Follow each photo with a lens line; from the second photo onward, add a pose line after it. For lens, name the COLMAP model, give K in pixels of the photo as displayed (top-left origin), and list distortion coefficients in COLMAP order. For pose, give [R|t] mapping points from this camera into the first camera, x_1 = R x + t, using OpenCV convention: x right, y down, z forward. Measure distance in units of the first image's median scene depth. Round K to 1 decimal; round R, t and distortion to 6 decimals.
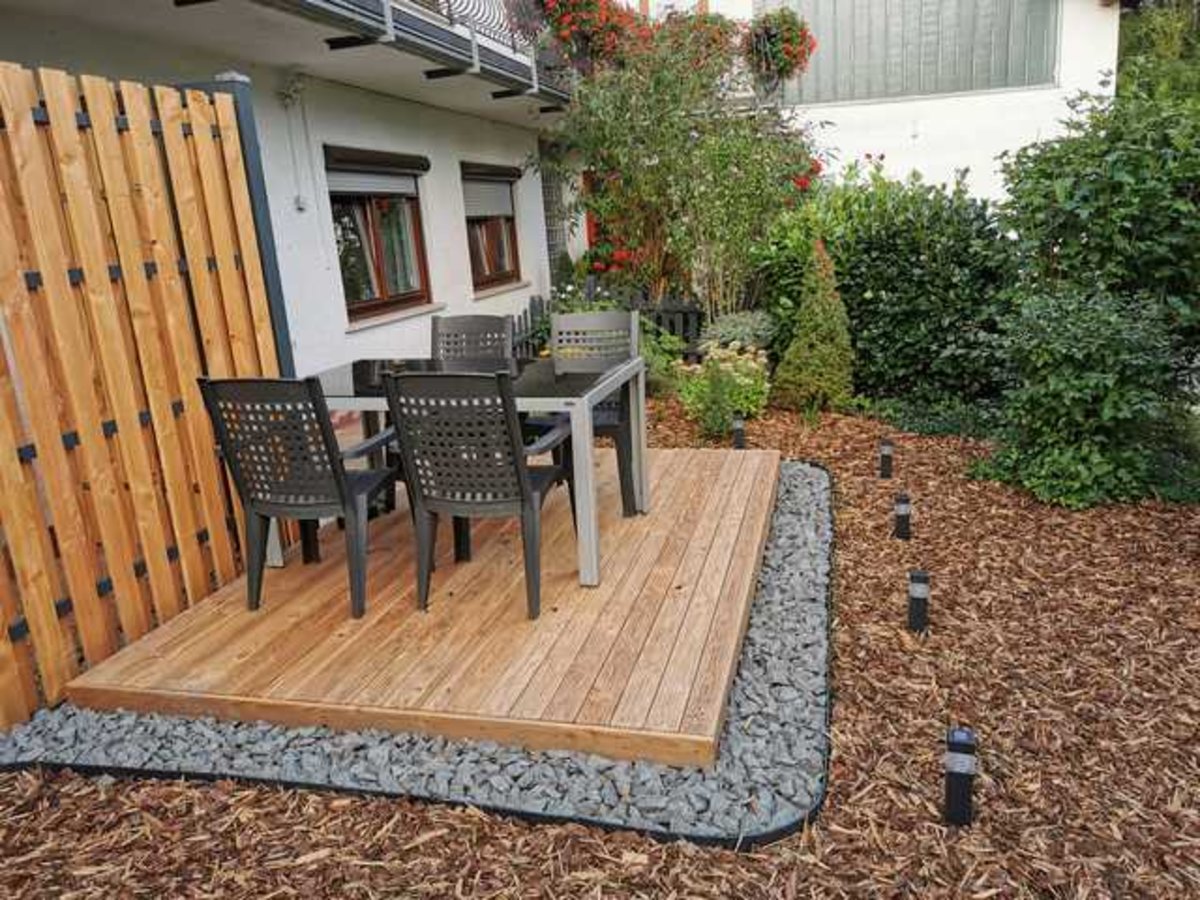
lens RADIAL K [[928.4, 0, 603.1], [0, 928.4, 457.6], [0, 0, 1]] dist [0.039008, -0.005234]
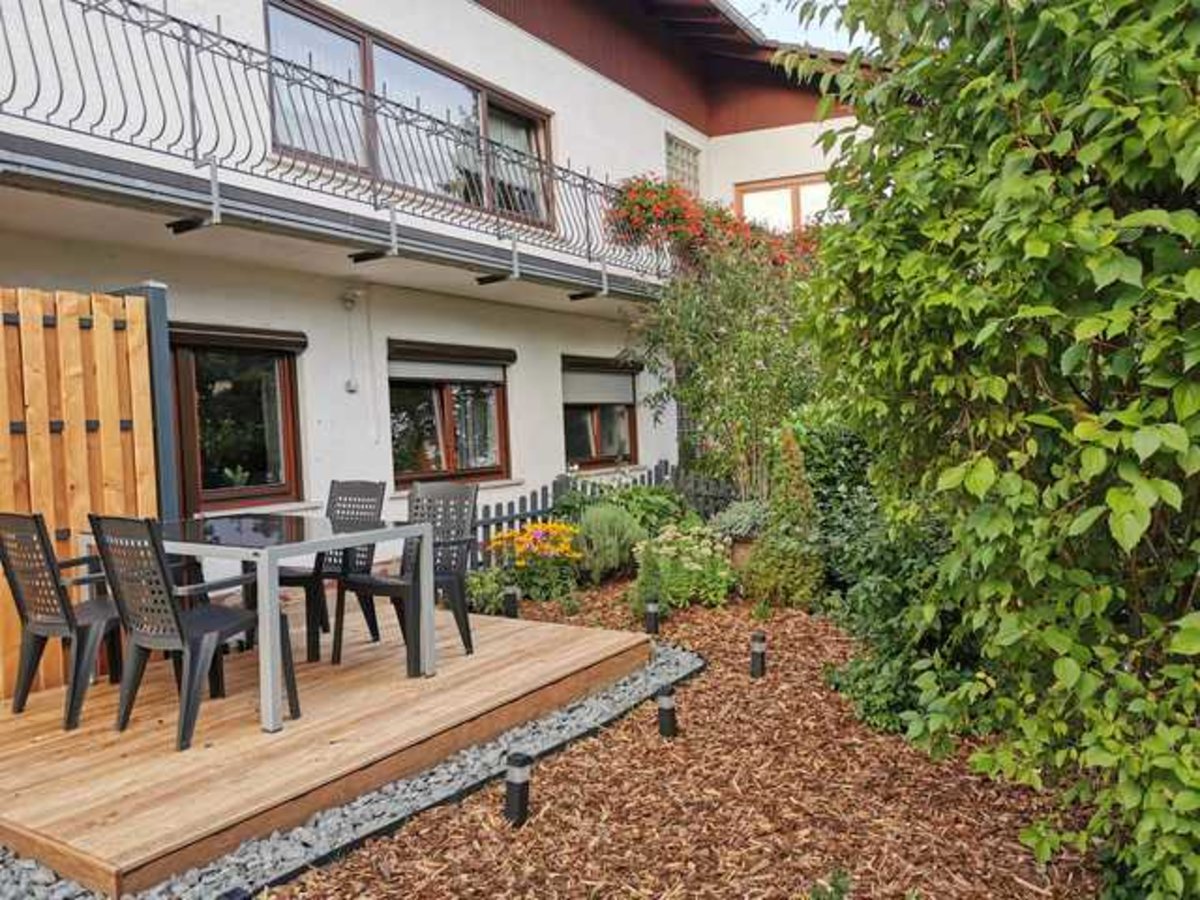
lens RADIAL K [[928.4, 0, 604.0], [0, 928.4, 453.6], [0, 0, 1]] dist [0.039008, -0.005234]
pose [[0.947444, 0.041318, -0.317243, 0.352260], [-0.105315, 0.976636, -0.187326, -0.004914], [0.302091, 0.210891, 0.929659, 0.031214]]
